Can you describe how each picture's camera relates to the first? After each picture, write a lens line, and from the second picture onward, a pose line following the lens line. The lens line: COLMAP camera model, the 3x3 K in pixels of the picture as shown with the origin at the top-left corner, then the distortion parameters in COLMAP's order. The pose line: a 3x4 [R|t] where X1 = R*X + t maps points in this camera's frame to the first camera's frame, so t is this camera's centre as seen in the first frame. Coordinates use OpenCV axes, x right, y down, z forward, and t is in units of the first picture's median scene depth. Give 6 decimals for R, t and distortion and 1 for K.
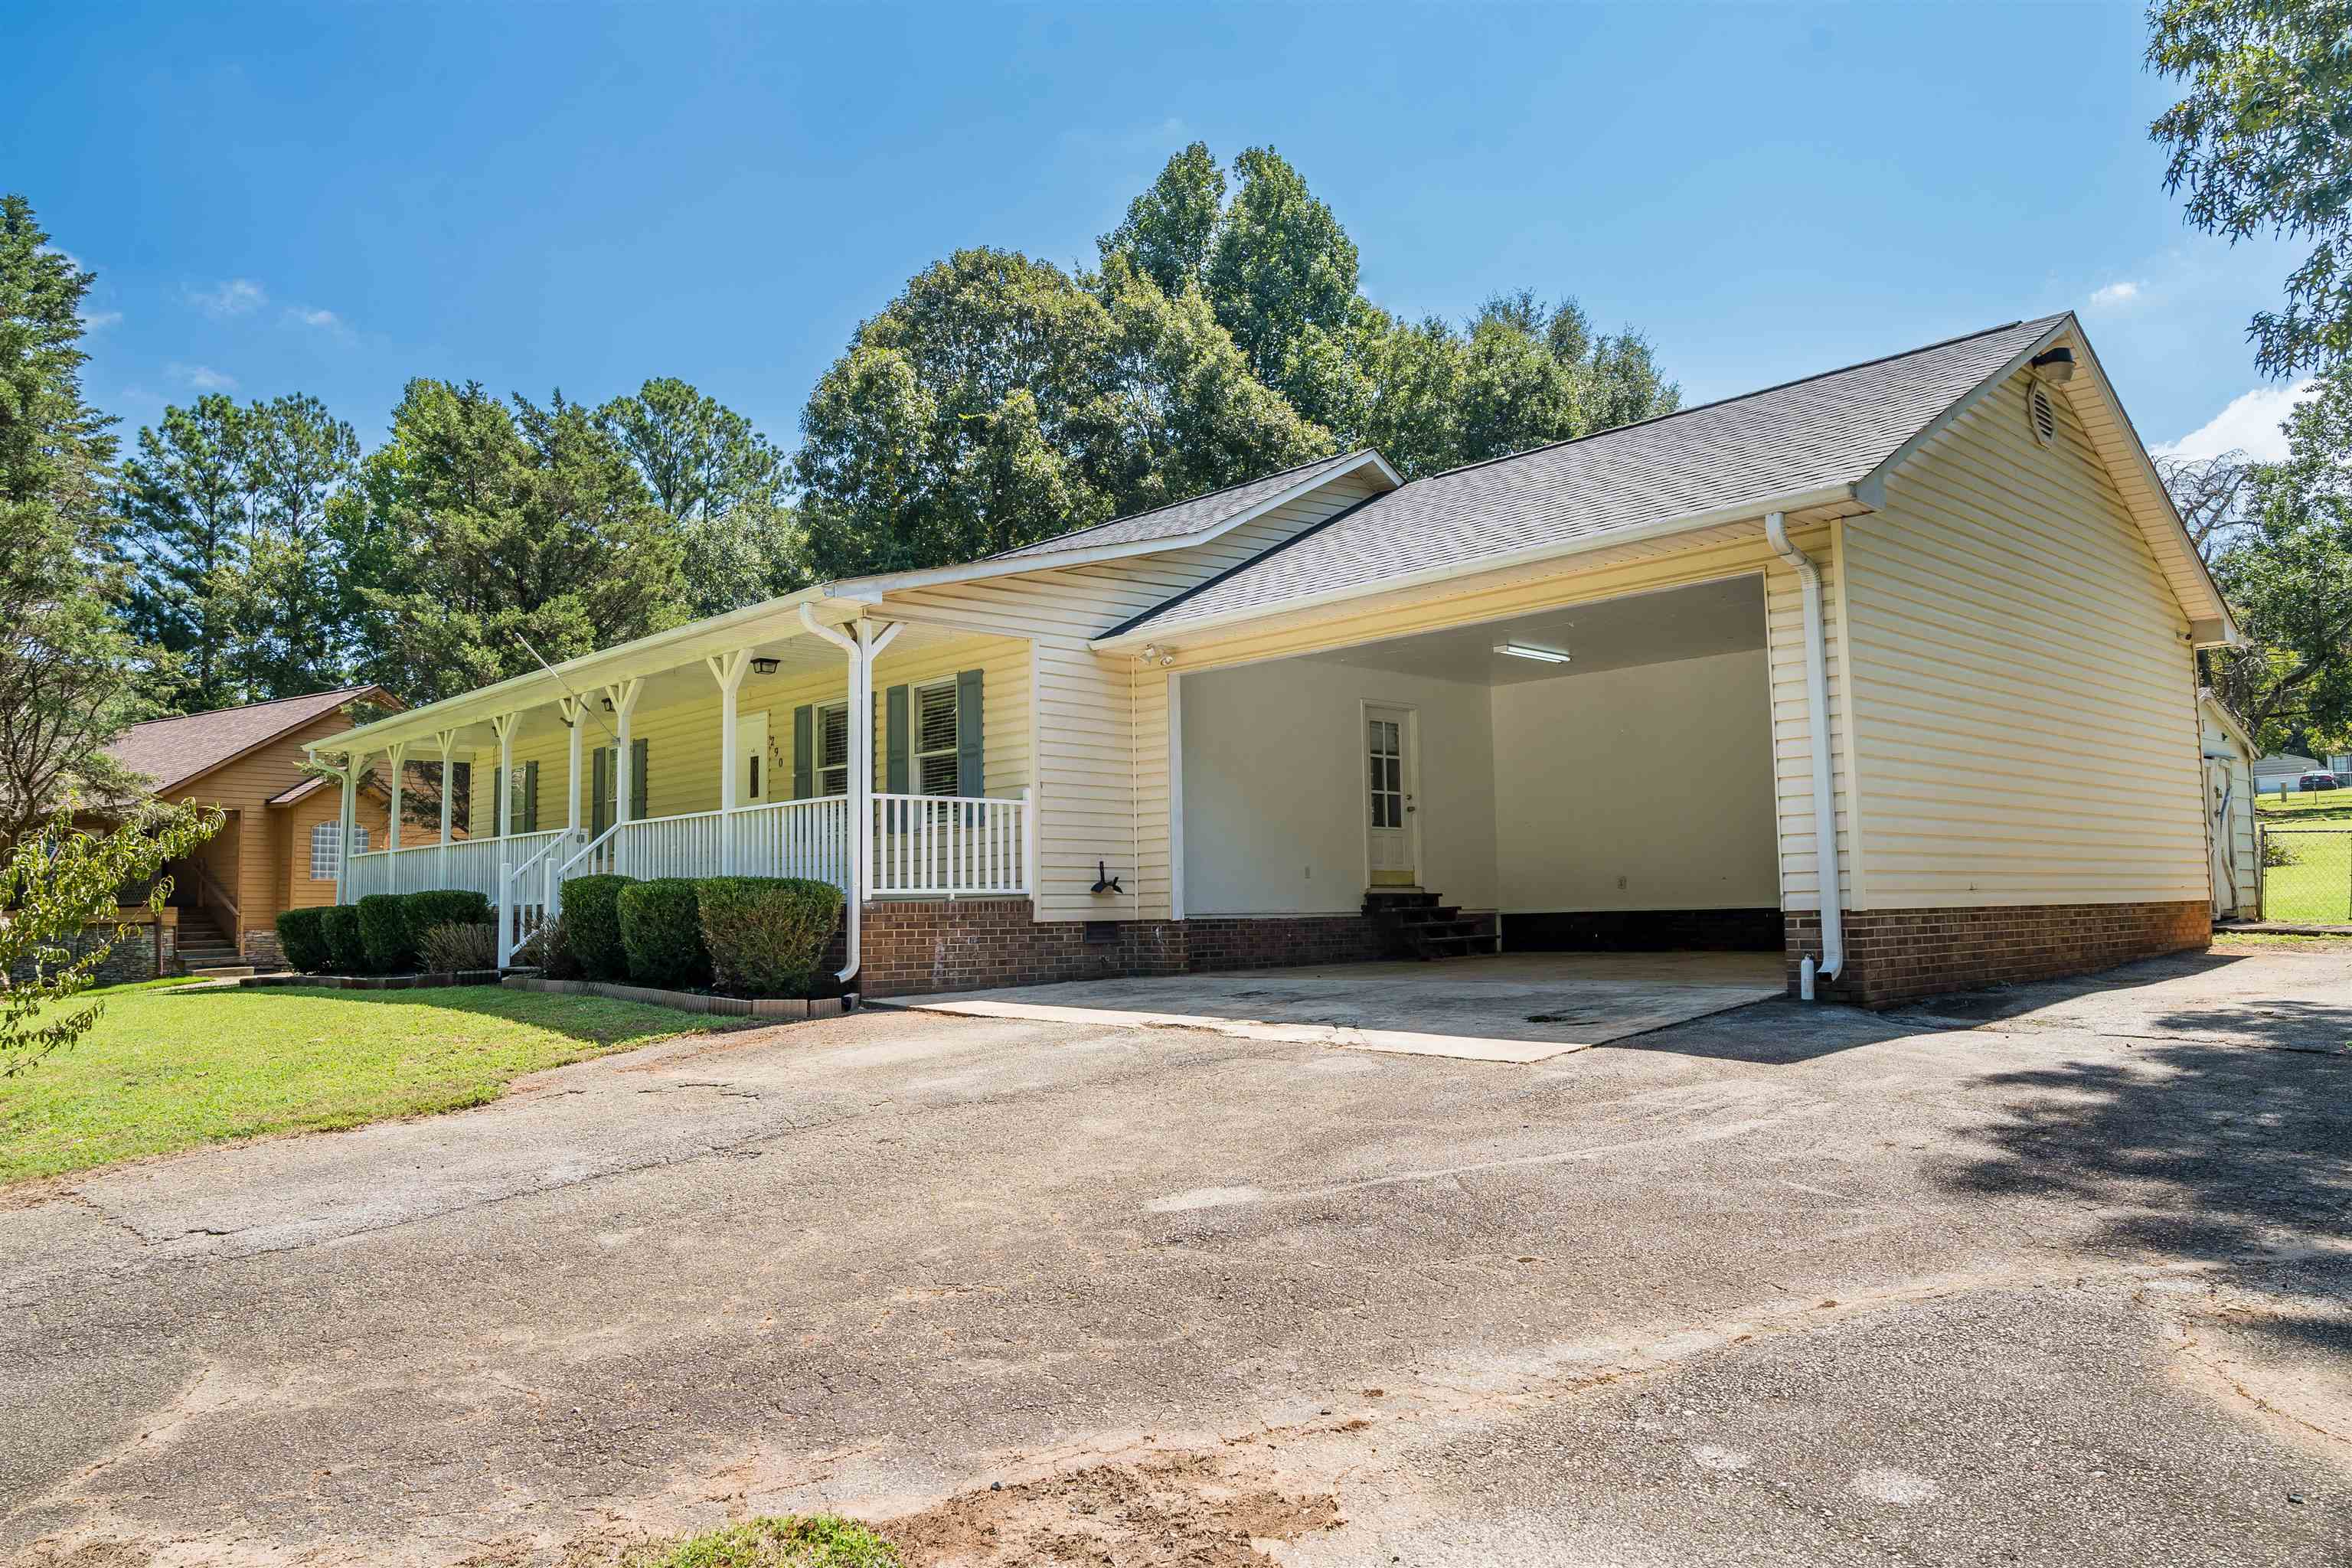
lens RADIAL K [[1621.6, 0, 1173.4], [0, 1621.6, 765.5], [0, 0, 1]] dist [-0.041839, 0.030898]
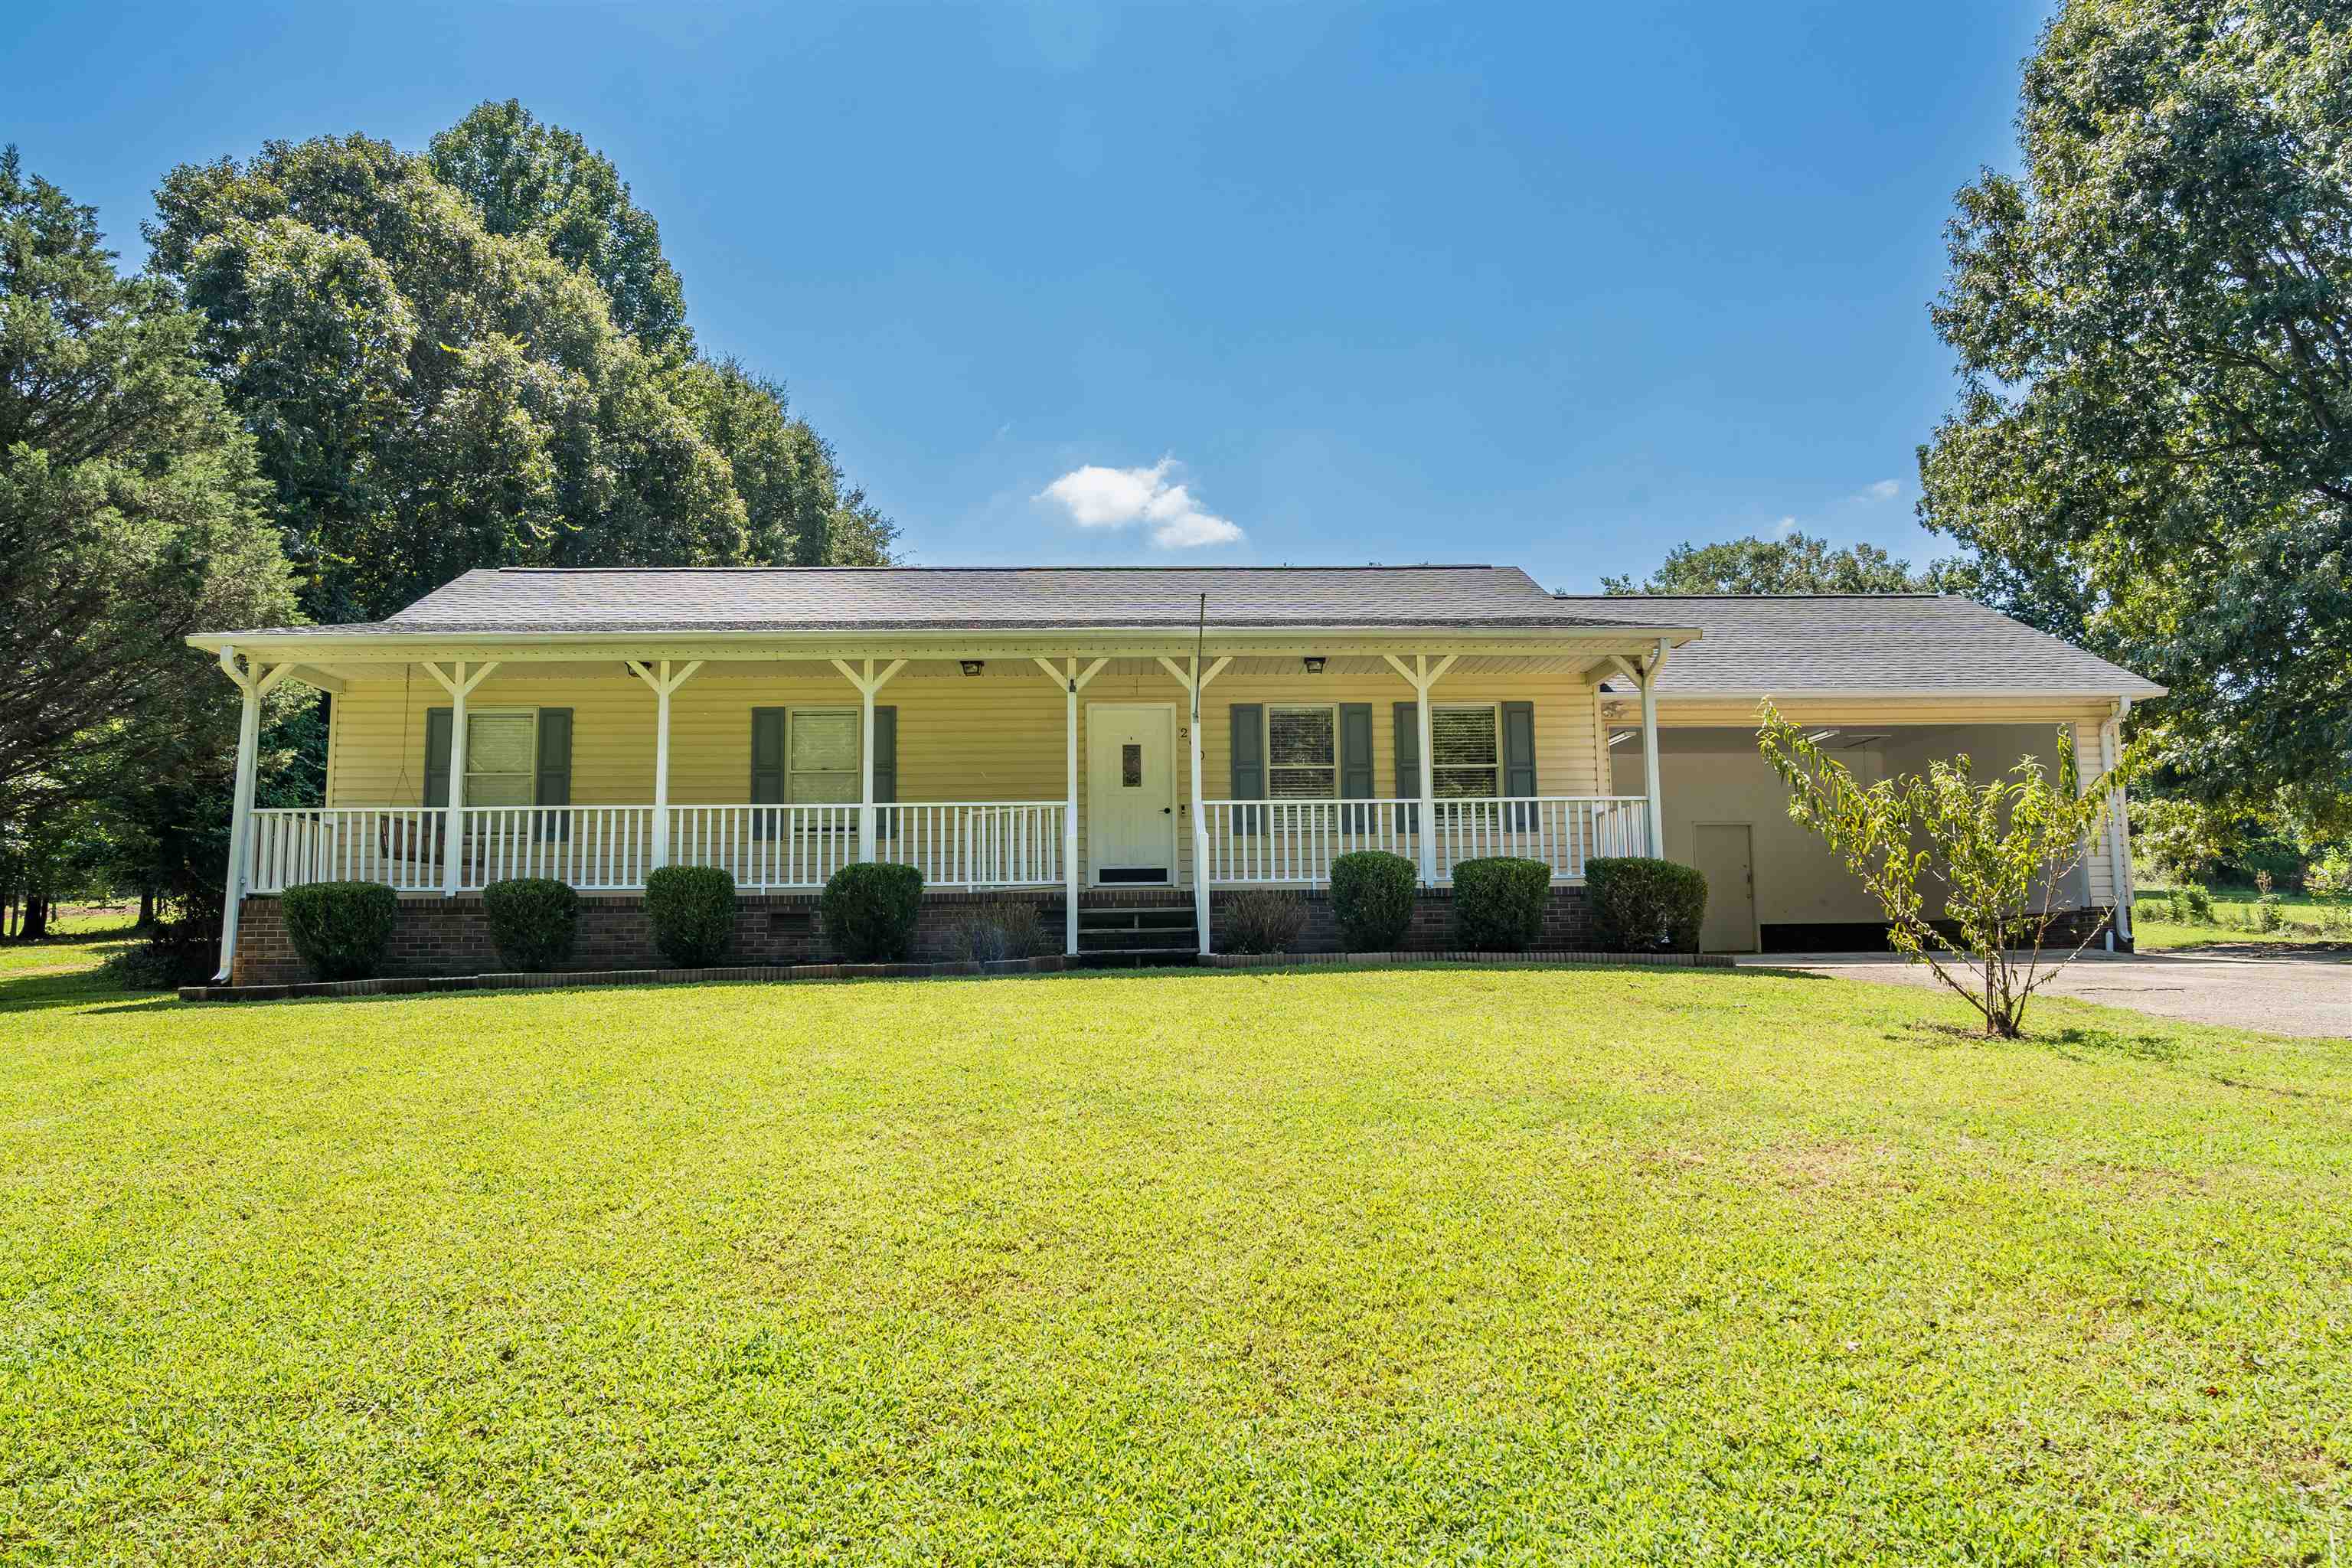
lens RADIAL K [[1603.4, 0, 1176.0], [0, 1603.4, 784.0], [0, 0, 1]] dist [-0.028865, 0.006849]
pose [[0.650091, 0.094500, 0.753957, -0.599097], [-0.066238, 0.995507, -0.067663, 0.050550], [-0.756964, -0.005954, 0.653430, 0.212003]]
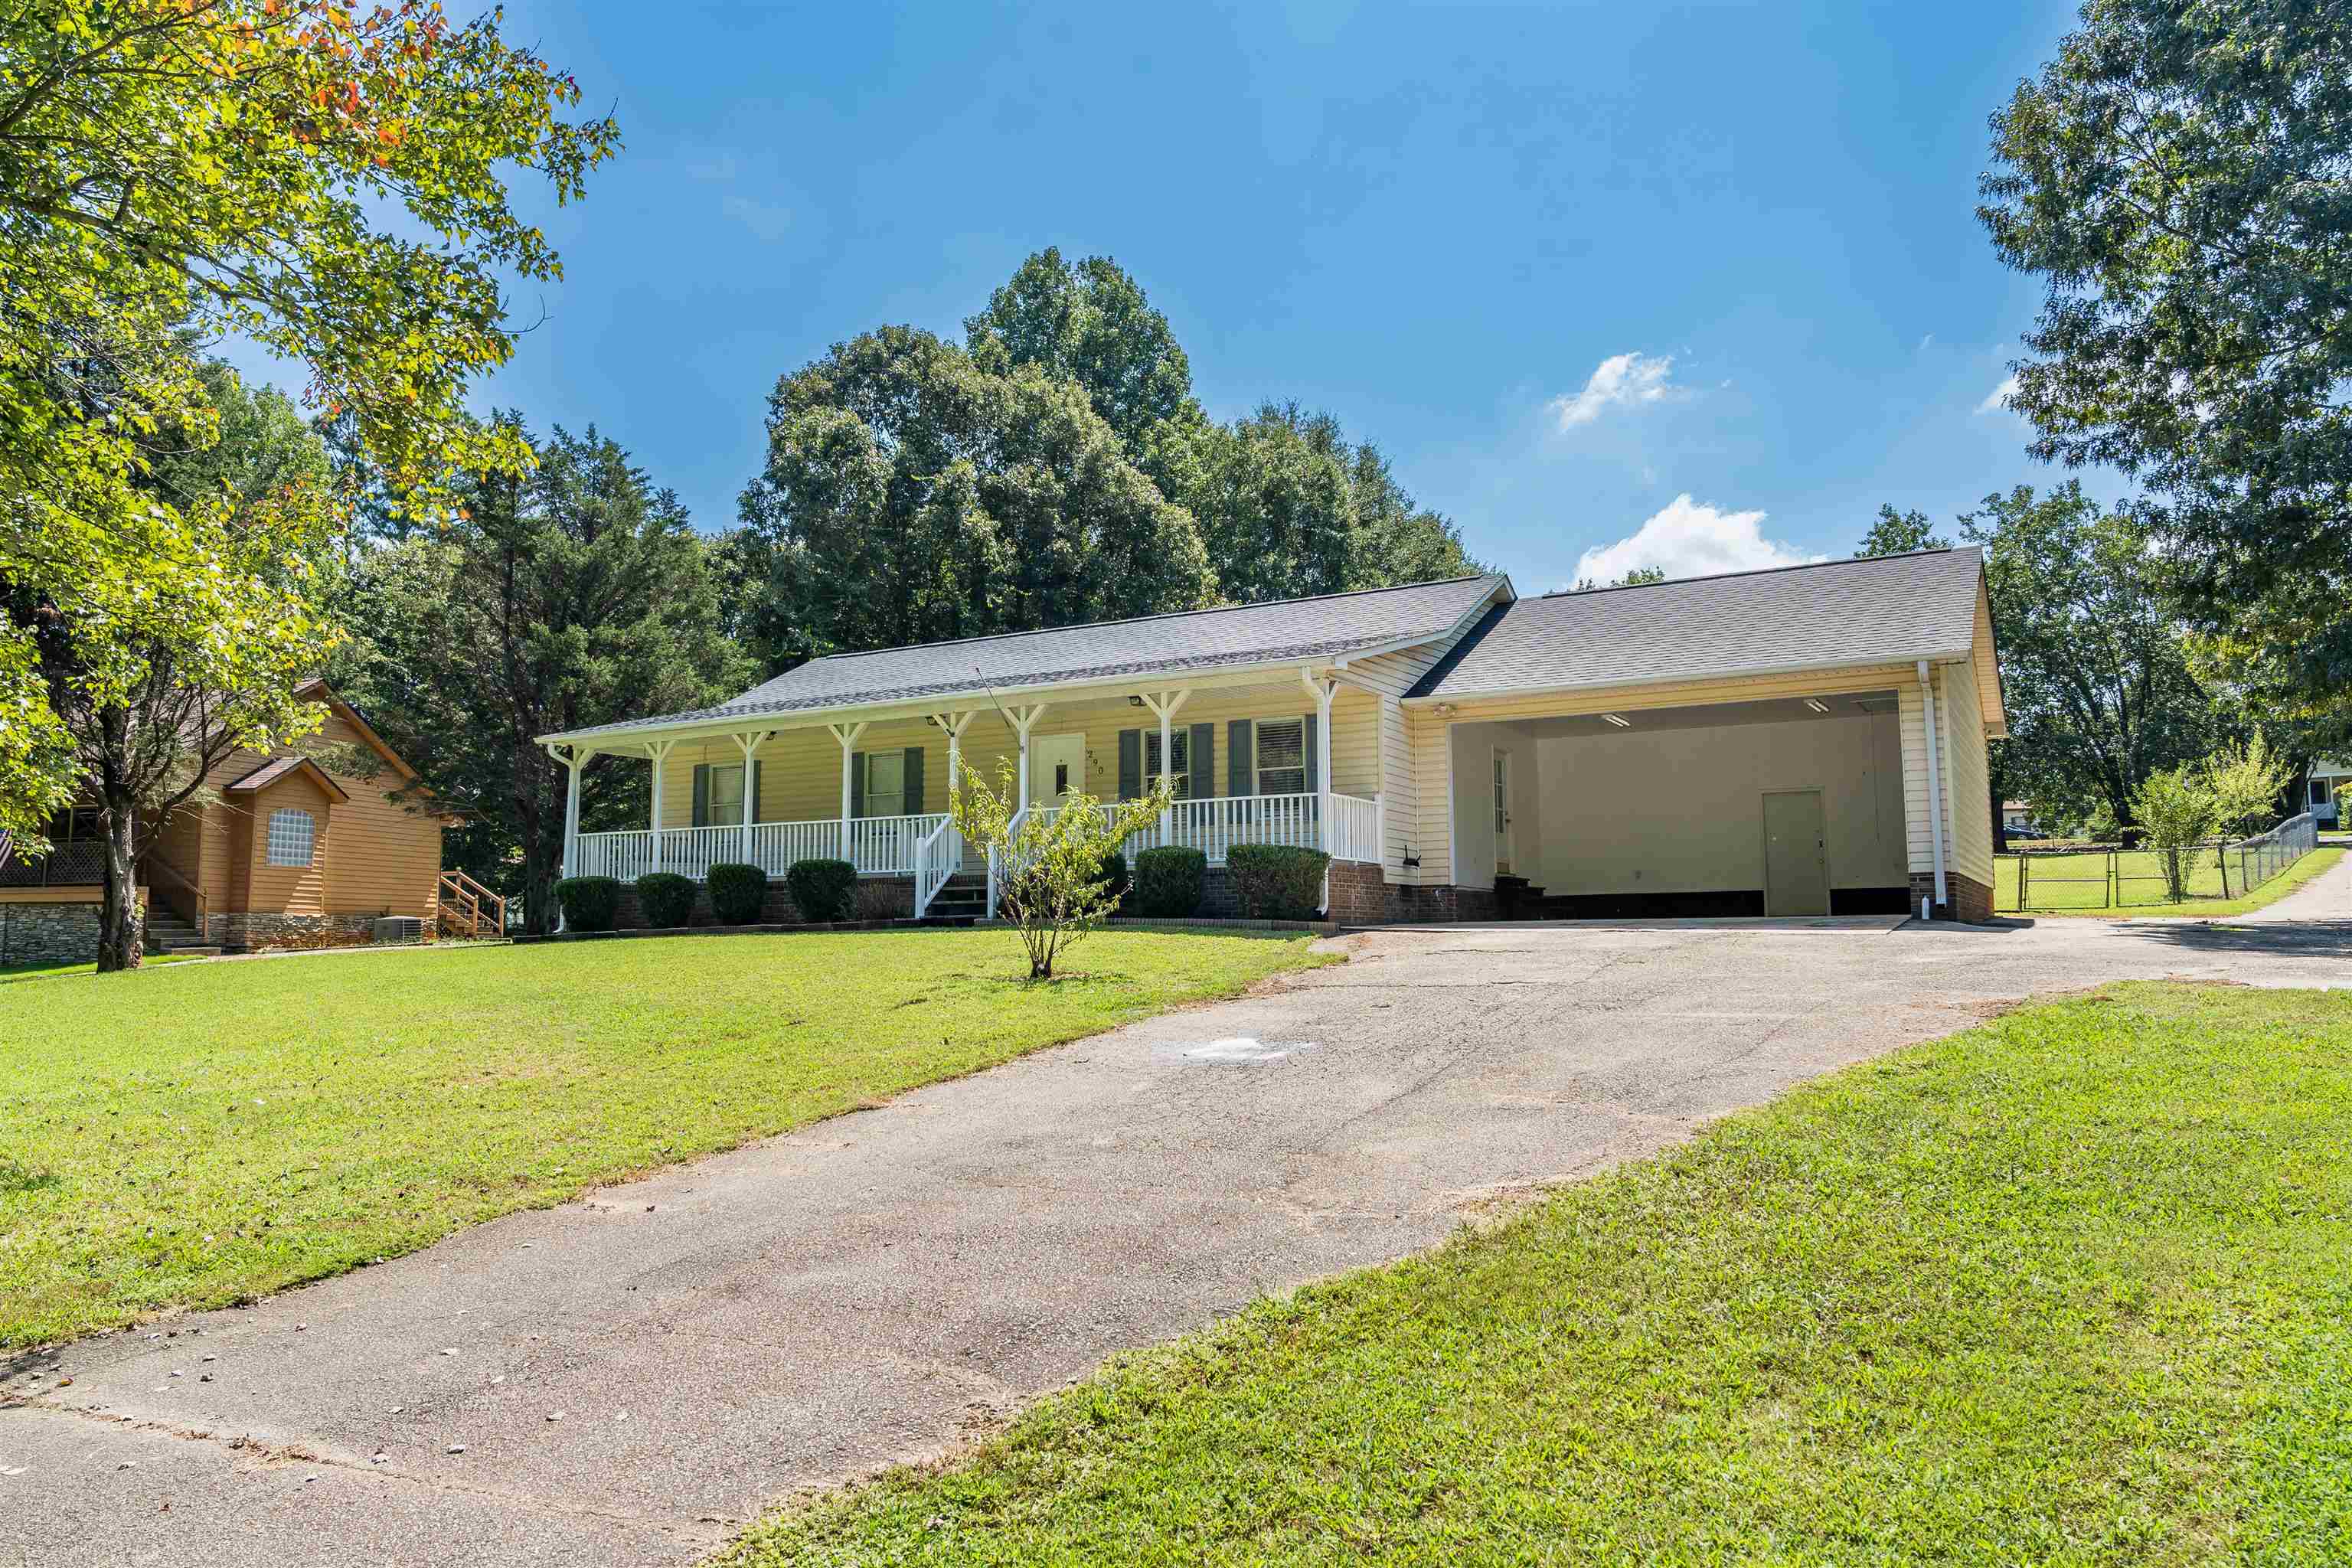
lens RADIAL K [[1612.4, 0, 1176.0], [0, 1612.4, 784.0], [0, 0, 1]] dist [-0.044117, 0.018115]
pose [[0.956427, 0.039677, 0.289262, -0.340081], [-0.036655, 0.999202, -0.015859, 0.016953], [-0.289661, 0.004565, 0.957119, -0.182496]]
